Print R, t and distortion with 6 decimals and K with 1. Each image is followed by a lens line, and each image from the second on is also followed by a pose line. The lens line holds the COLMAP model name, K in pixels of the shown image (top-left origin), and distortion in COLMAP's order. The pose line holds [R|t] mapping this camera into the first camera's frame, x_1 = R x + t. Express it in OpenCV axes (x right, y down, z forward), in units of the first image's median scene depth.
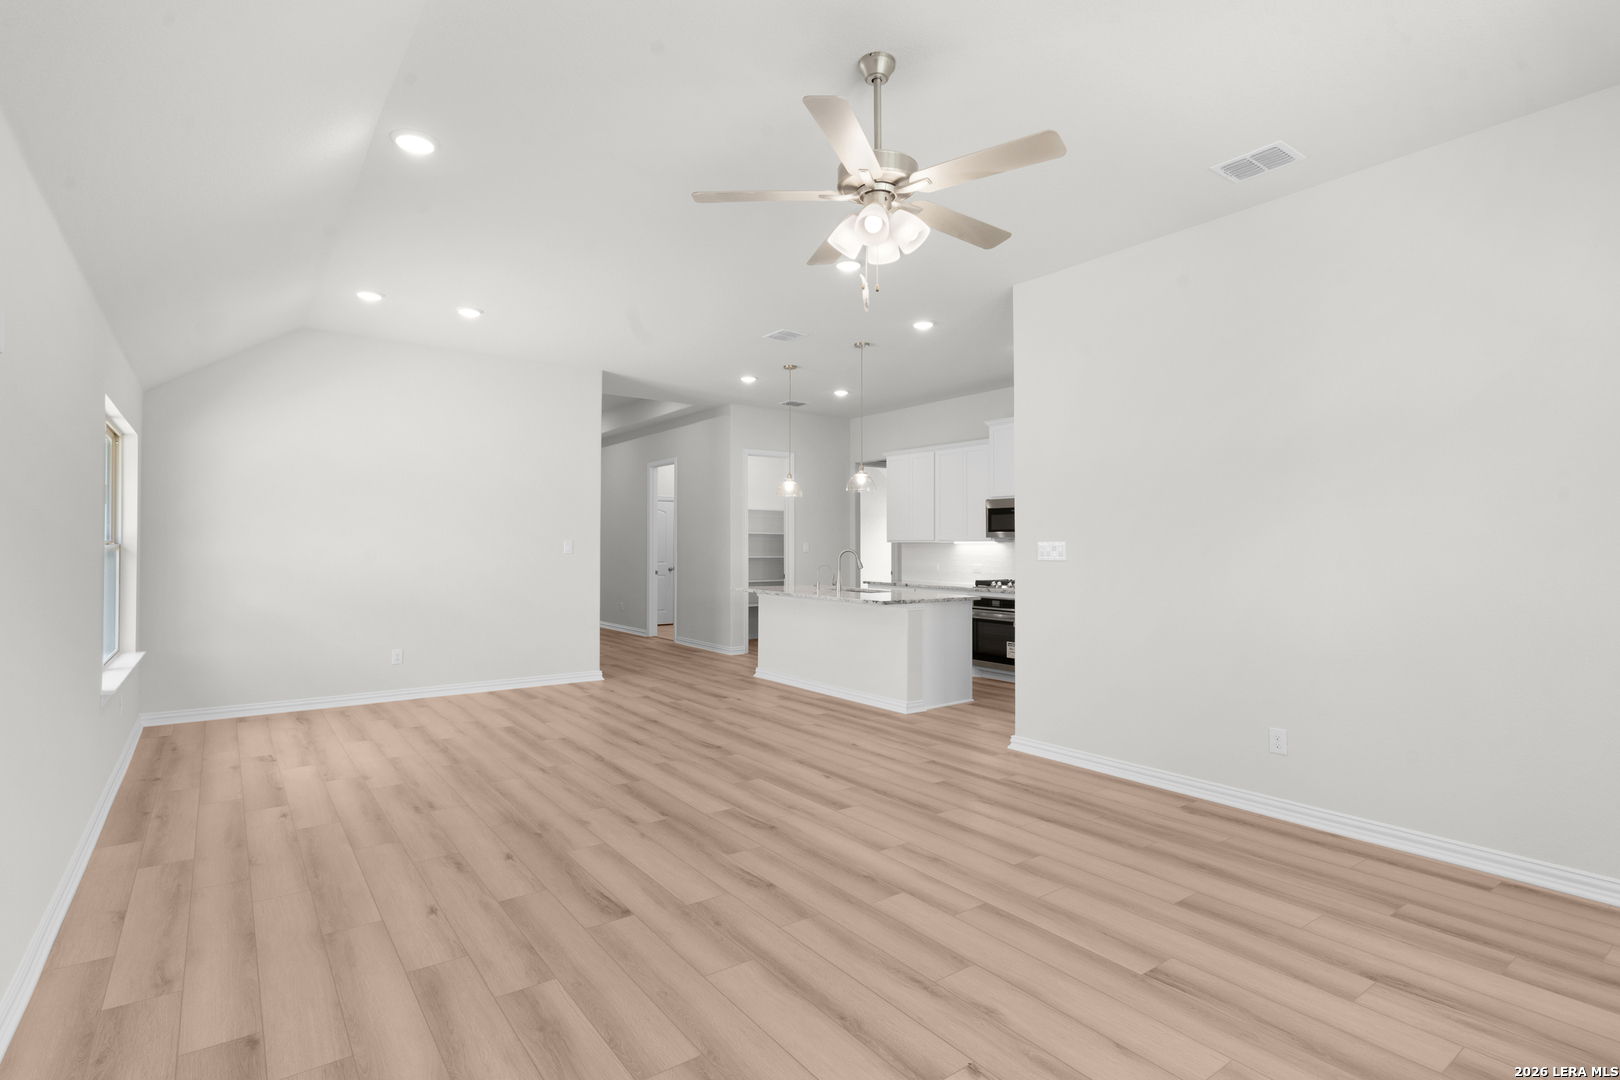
lens RADIAL K [[796.3, 0, 810.0], [0, 796.3, 540.0], [0, 0, 1]] dist [-0.001820, 0.000064]
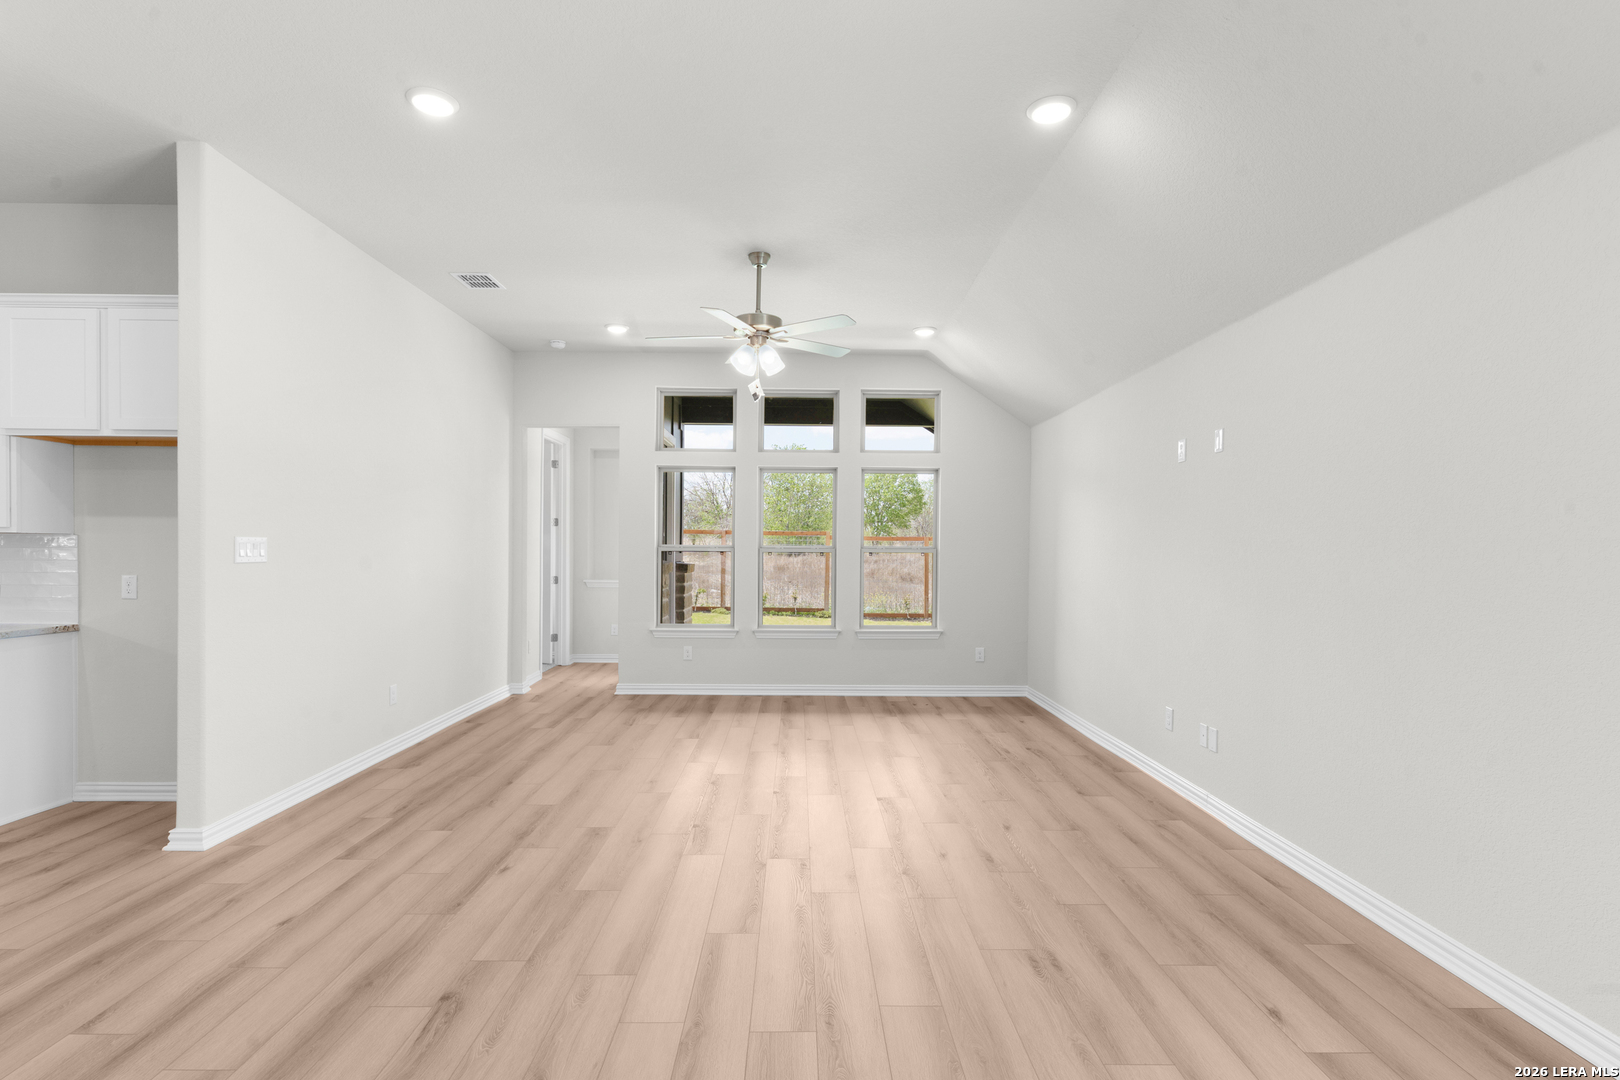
lens RADIAL K [[798.7, 0, 793.1], [0, 798.7, 564.4], [0, 0, 1]] dist [0.003639, 0.000596]
pose [[-0.800232, -0.021228, 0.599315, -0.677898], [-0.015499, 0.999772, 0.014717, 0.010629], [-0.599491, 0.002489, -0.800378, 1.579285]]
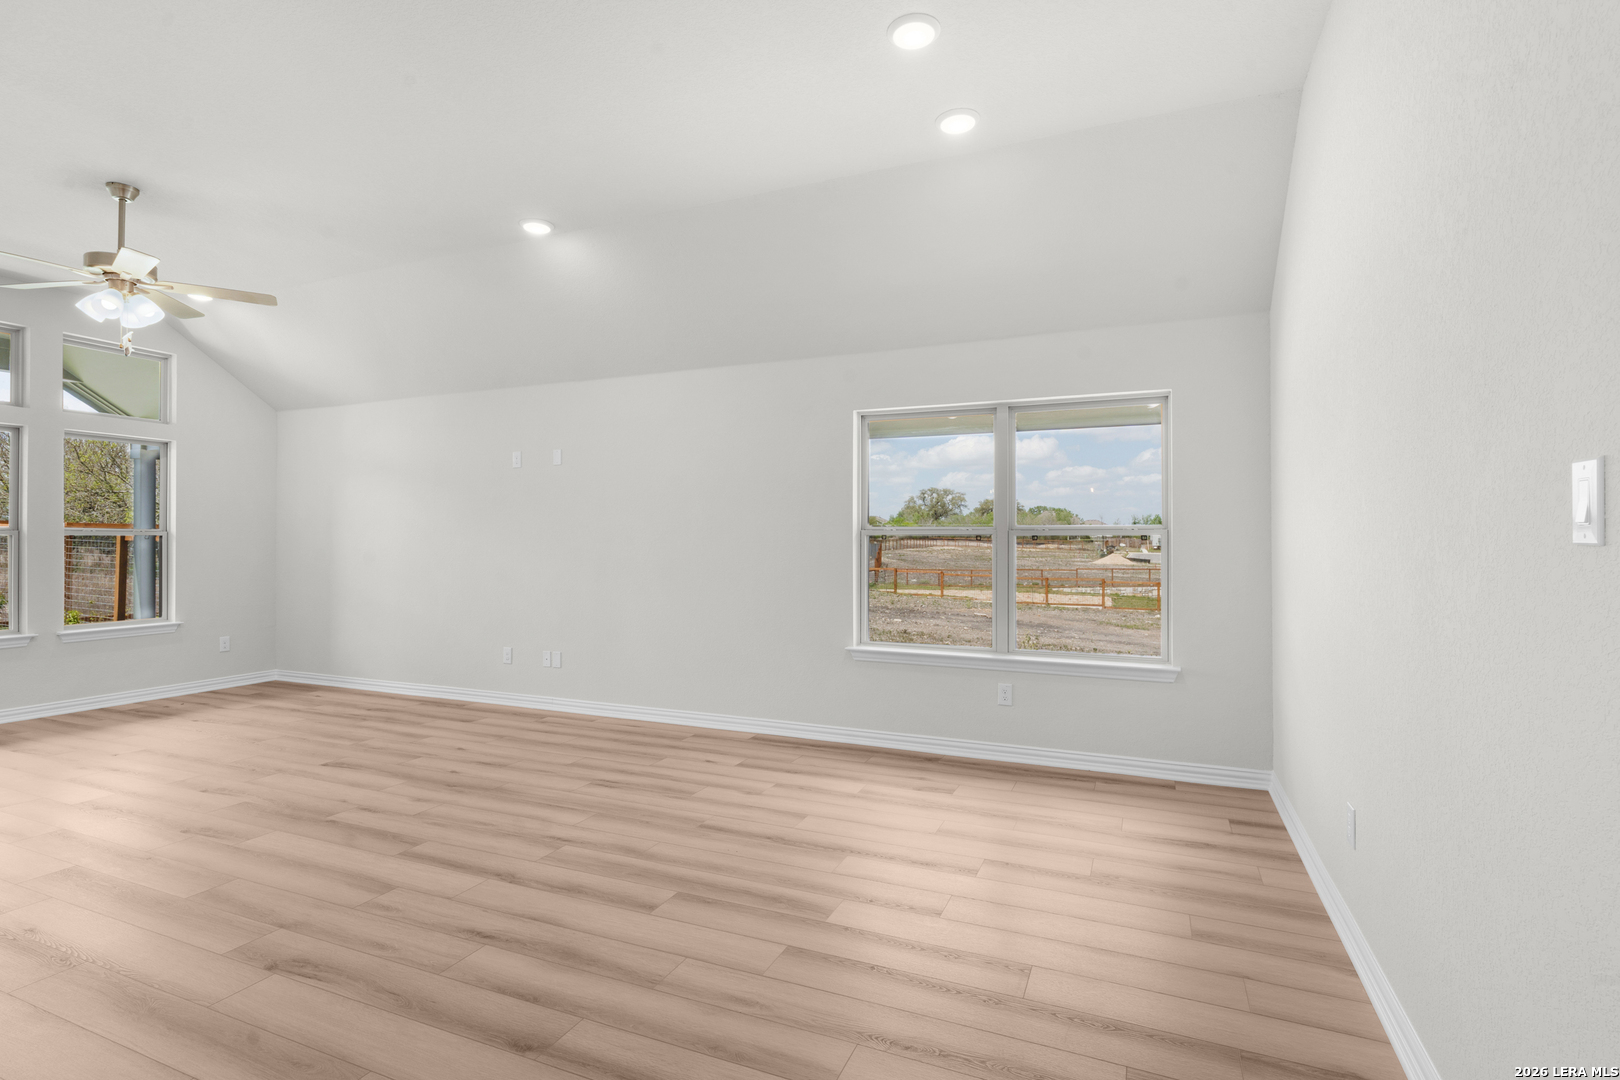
lens RADIAL K [[796.3, 0, 810.0], [0, 796.3, 540.0], [0, 0, 1]] dist [-0.001820, 0.000064]
pose [[-0.869512, -0.005441, -0.493882, -0.197333], [0.000490, 0.999929, -0.011878, 0.033252], [0.493911, -0.010570, -0.869448, 1.960358]]
